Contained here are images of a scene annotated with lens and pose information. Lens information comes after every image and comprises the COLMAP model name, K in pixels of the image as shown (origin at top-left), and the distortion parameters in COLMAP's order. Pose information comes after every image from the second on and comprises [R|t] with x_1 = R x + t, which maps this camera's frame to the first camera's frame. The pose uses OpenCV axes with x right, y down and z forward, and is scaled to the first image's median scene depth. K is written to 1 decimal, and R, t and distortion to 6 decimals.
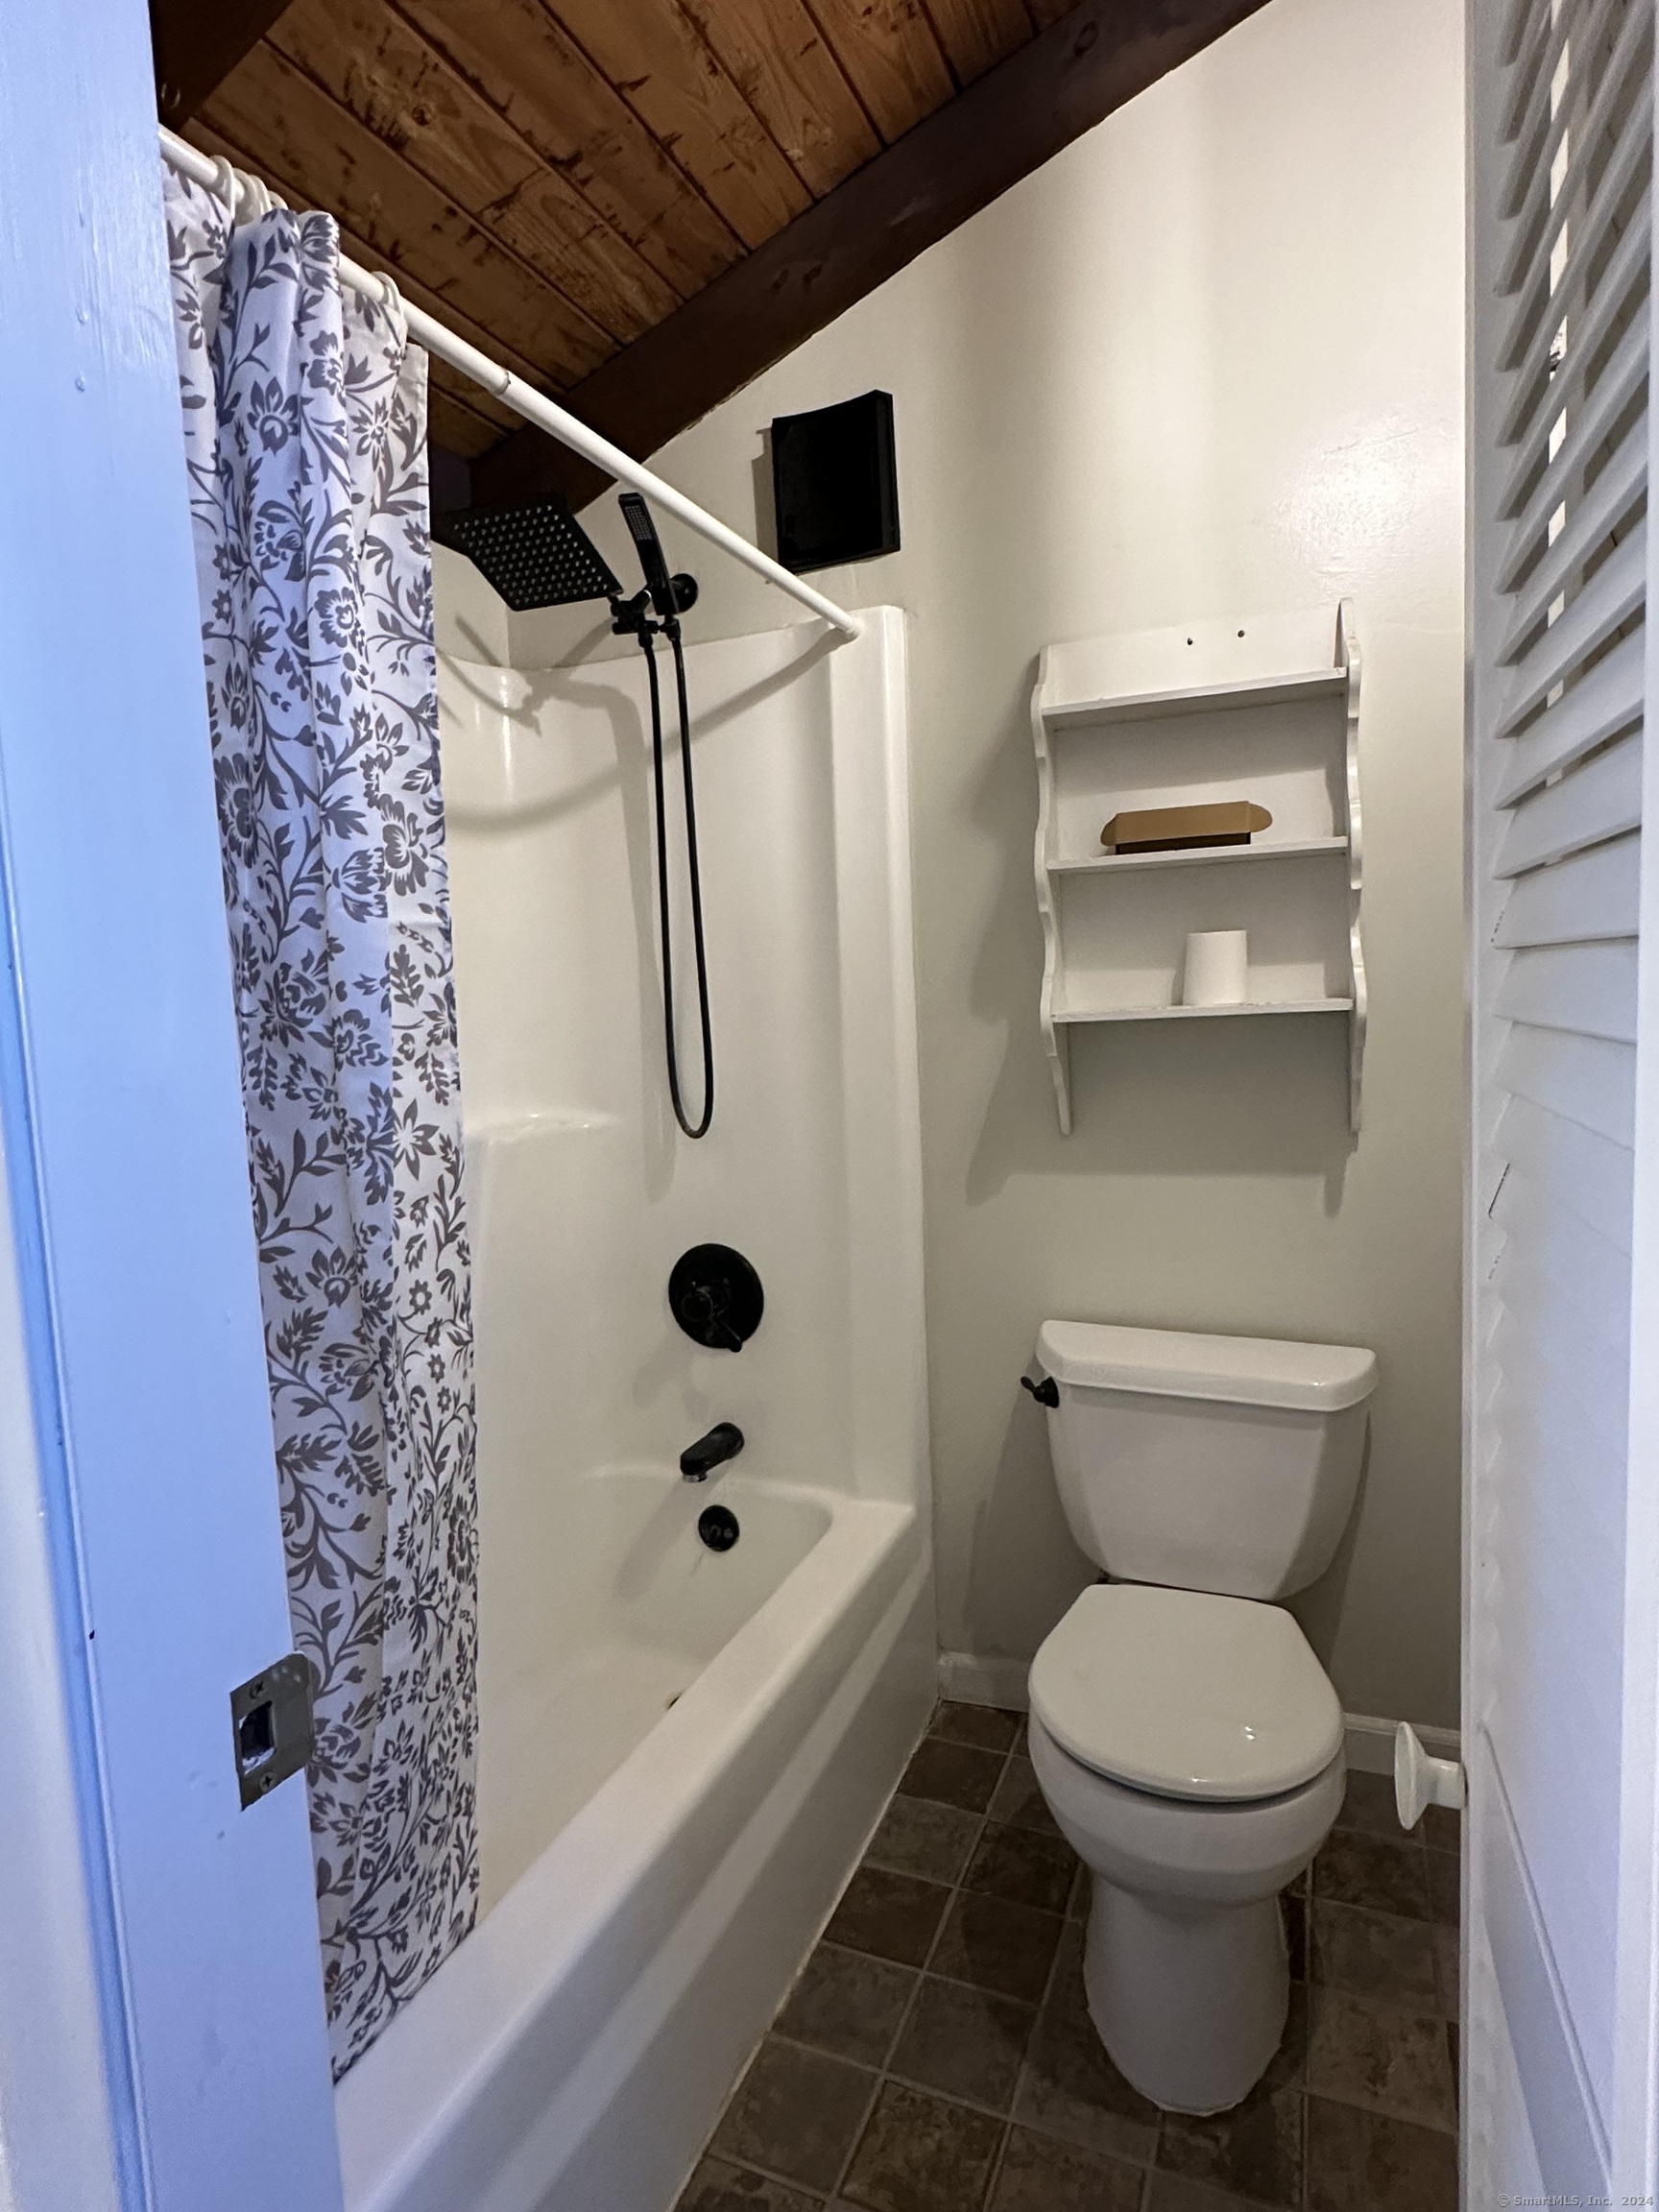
lens RADIAL K [[1183.8, 0, 829.5], [0, 1183.8, 1106.0], [0, 0, 1]] dist [0.000078, 0.000586]
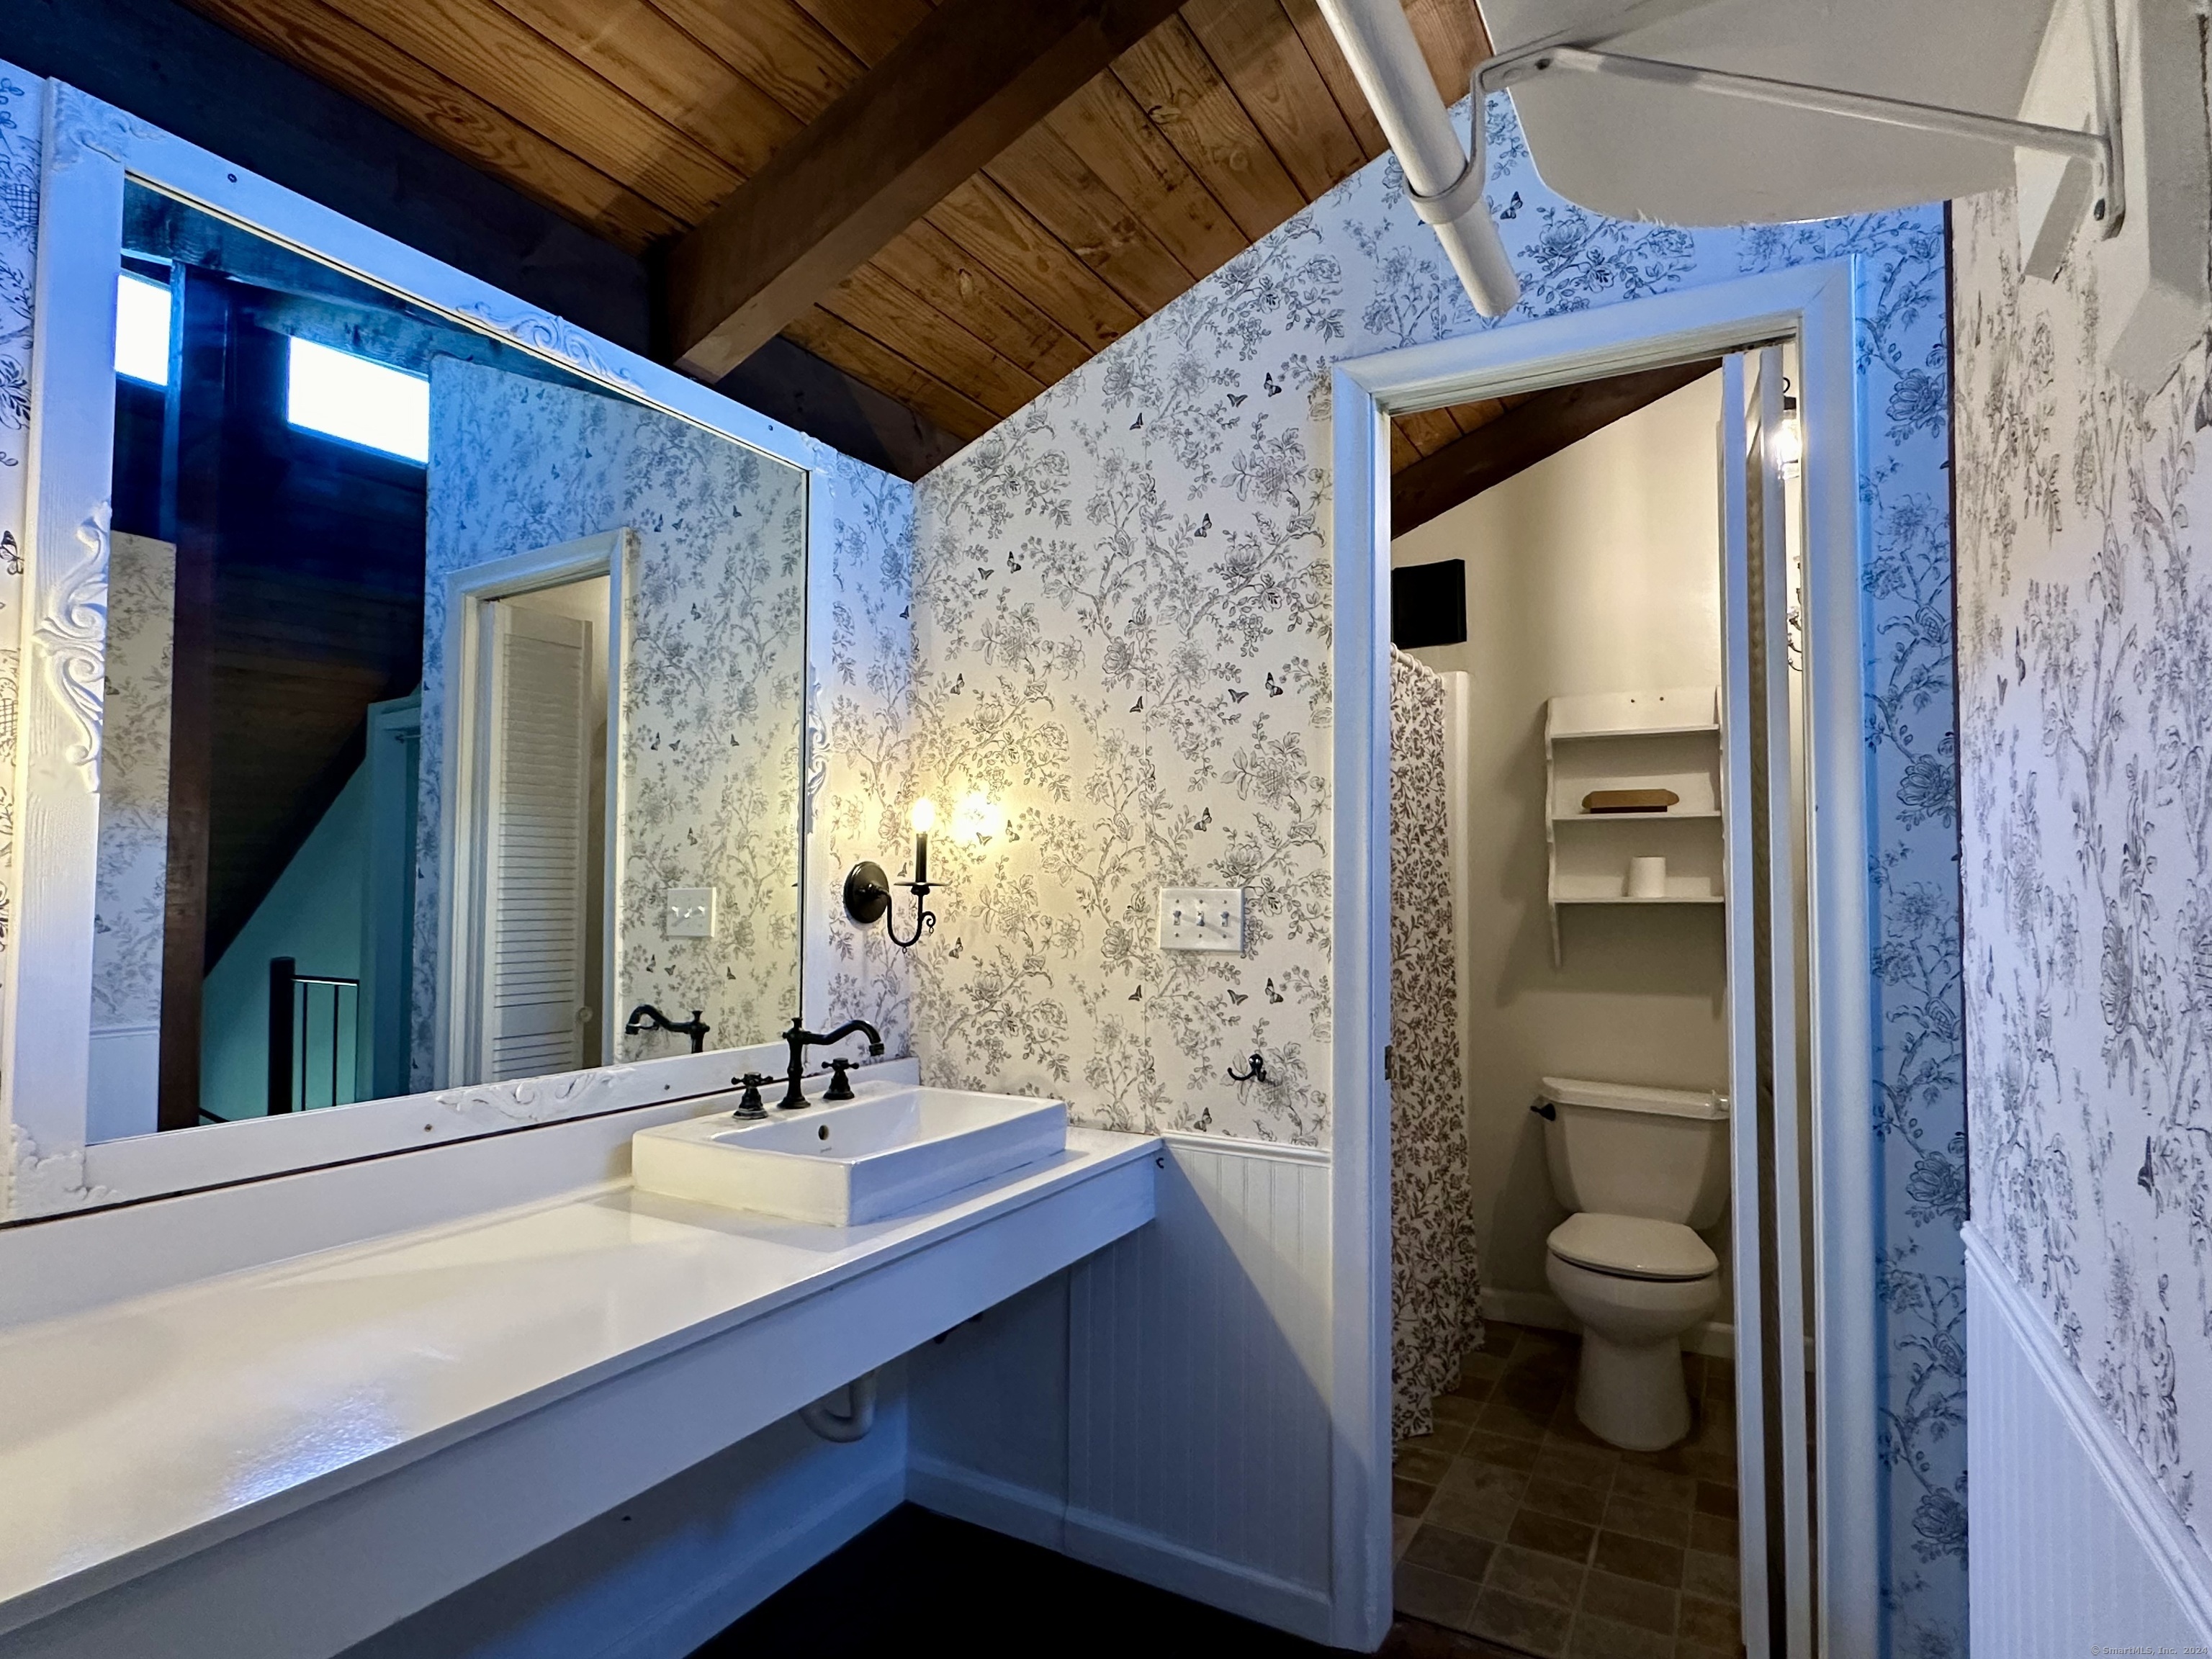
lens RADIAL K [[1183.8, 0, 1102.2], [0, 1183.8, 830.9], [0, 0, 1]] dist [0.000078, 0.000586]
pose [[0.993076, 0.042819, -0.109389, -0.309556], [-0.056664, 0.990312, -0.126770, 0.090970], [0.102901, 0.132090, 0.985882, -0.886215]]
